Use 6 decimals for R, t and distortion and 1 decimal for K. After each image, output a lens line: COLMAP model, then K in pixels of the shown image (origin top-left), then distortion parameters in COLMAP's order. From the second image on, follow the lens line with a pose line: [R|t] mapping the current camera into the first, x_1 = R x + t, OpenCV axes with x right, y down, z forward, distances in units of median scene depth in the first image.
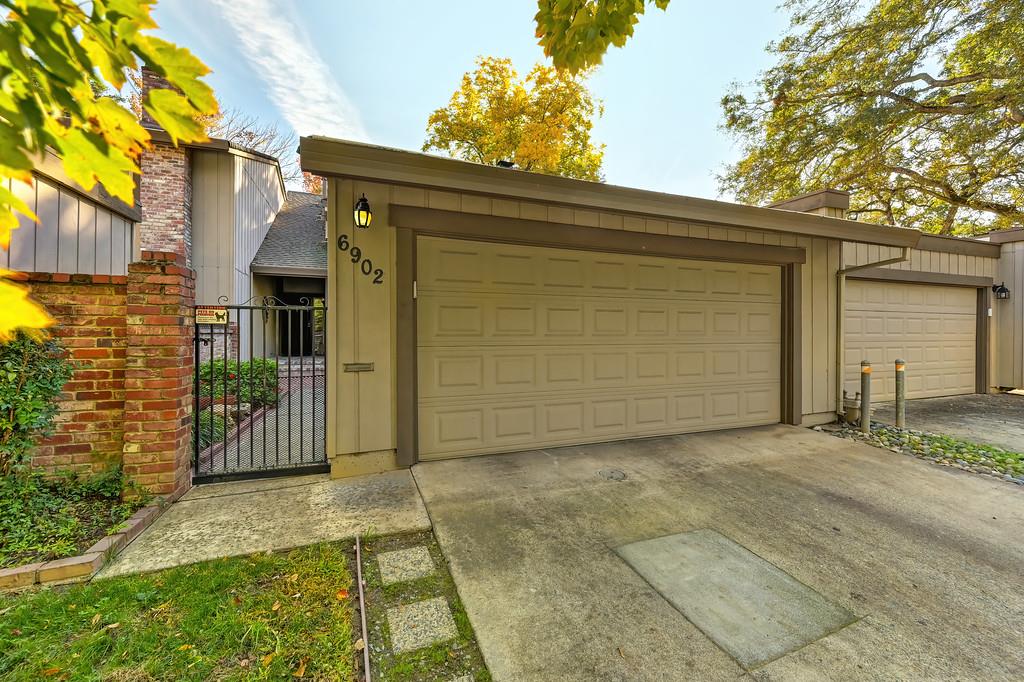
lens RADIAL K [[416.3, 0, 517.4], [0, 416.3, 331.4], [0, 0, 1]] dist [0.000636, 0.000111]
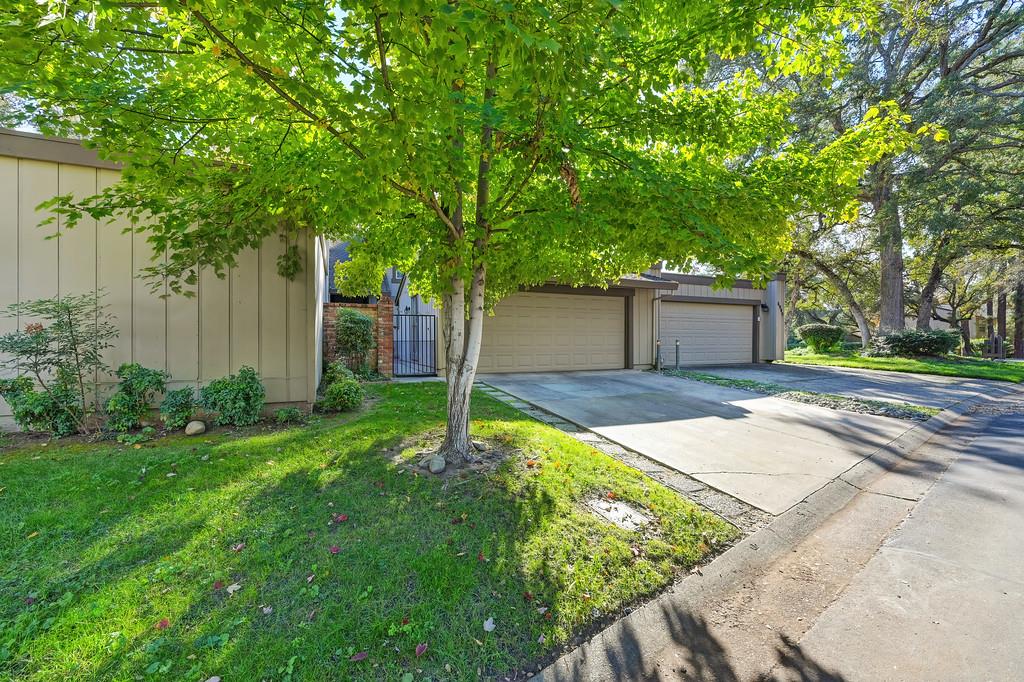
lens RADIAL K [[409.1, 0, 514.9], [0, 409.1, 342.0], [0, 0, 1]] dist [0.000798, 0.000000]
pose [[0.998729, -0.001455, 0.050388, -0.056565], [0.001211, 0.999987, 0.004871, 0.072360], [-0.050394, -0.004804, 0.998718, -1.174629]]
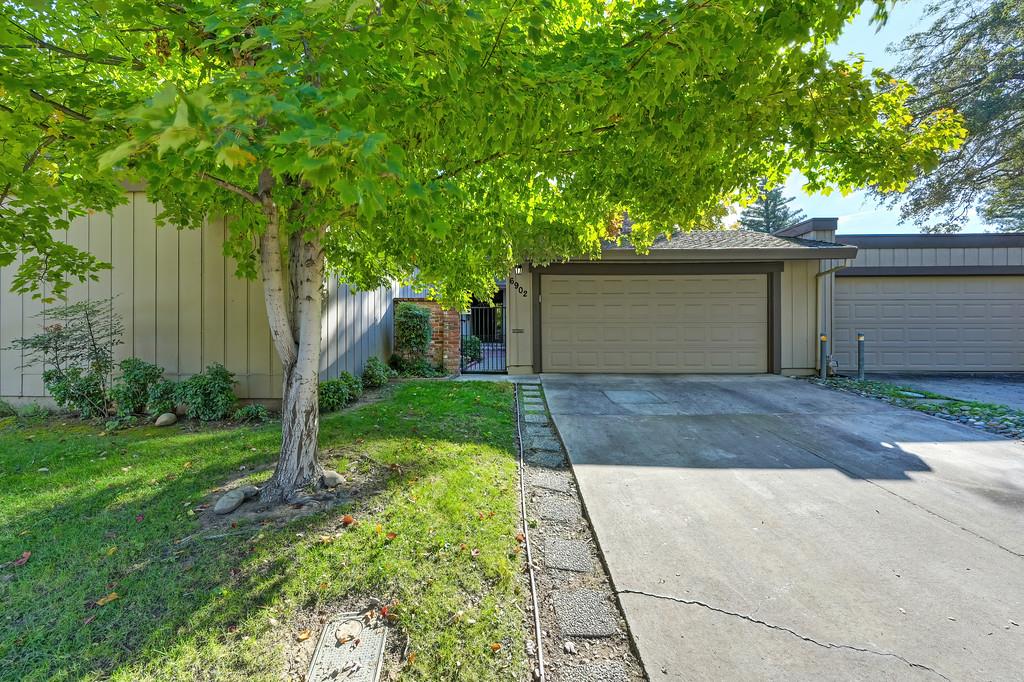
lens RADIAL K [[409.1, 0, 514.8], [0, 409.1, 335.7], [0, 0, 1]] dist [0.000798, 0.000000]
pose [[0.920447, 0.000450, -0.390867, 0.374379], [0.003727, 0.999944, 0.009930, 0.061518], [0.390850, -0.010597, 0.920394, -0.843129]]
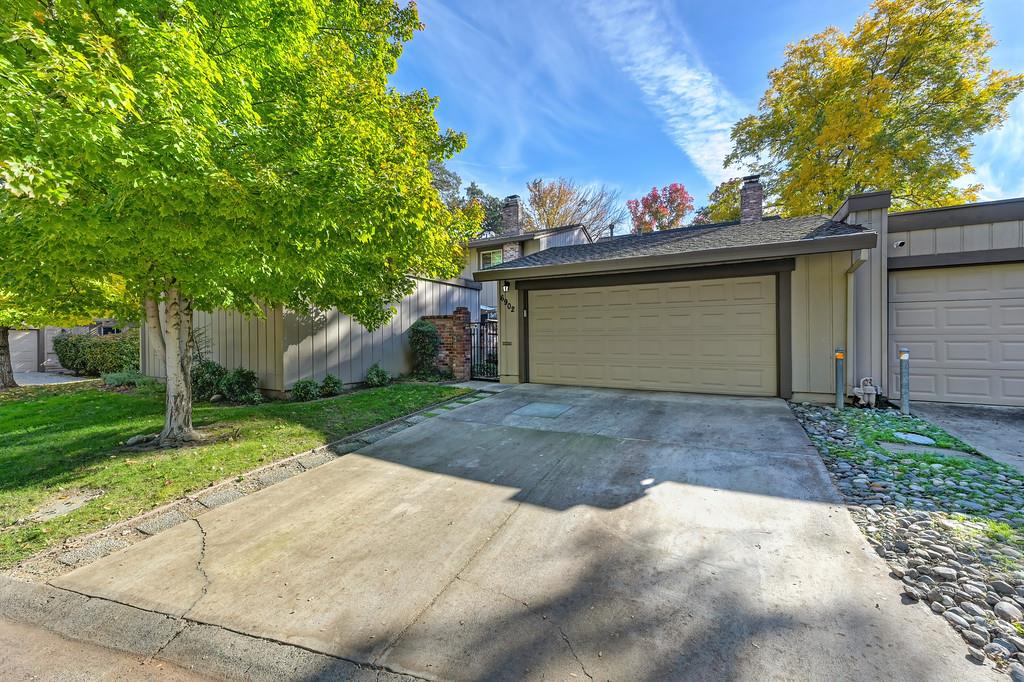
lens RADIAL K [[409.1, 0, 512.2], [0, 409.1, 338.7], [0, 0, 1]] dist [0.000798, 0.000000]
pose [[0.632326, -0.004312, -0.774690, 1.146707], [0.005461, 0.999984, -0.001109, 0.039390], [0.774683, -0.003529, 0.632340, -0.438634]]
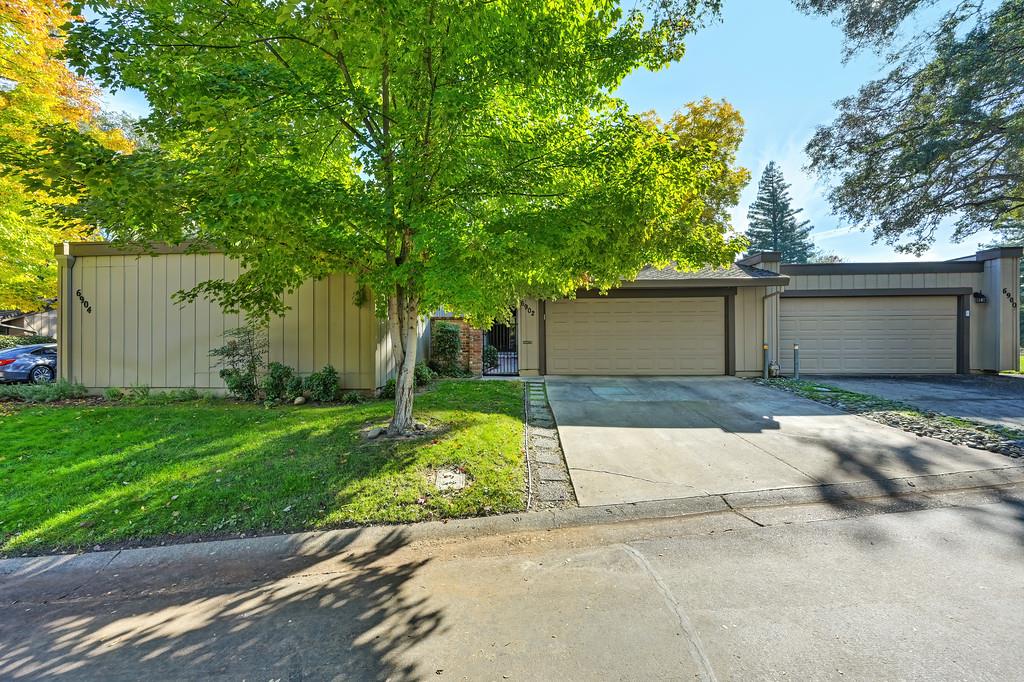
lens RADIAL K [[409.1, 0, 514.2], [0, 409.1, 343.7], [0, 0, 1]] dist [0.000798, 0.000000]
pose [[0.906006, -0.003234, -0.423253, 0.573627], [0.006769, 0.999954, 0.006850, 0.051437], [0.423211, -0.009071, 0.905986, -1.263002]]
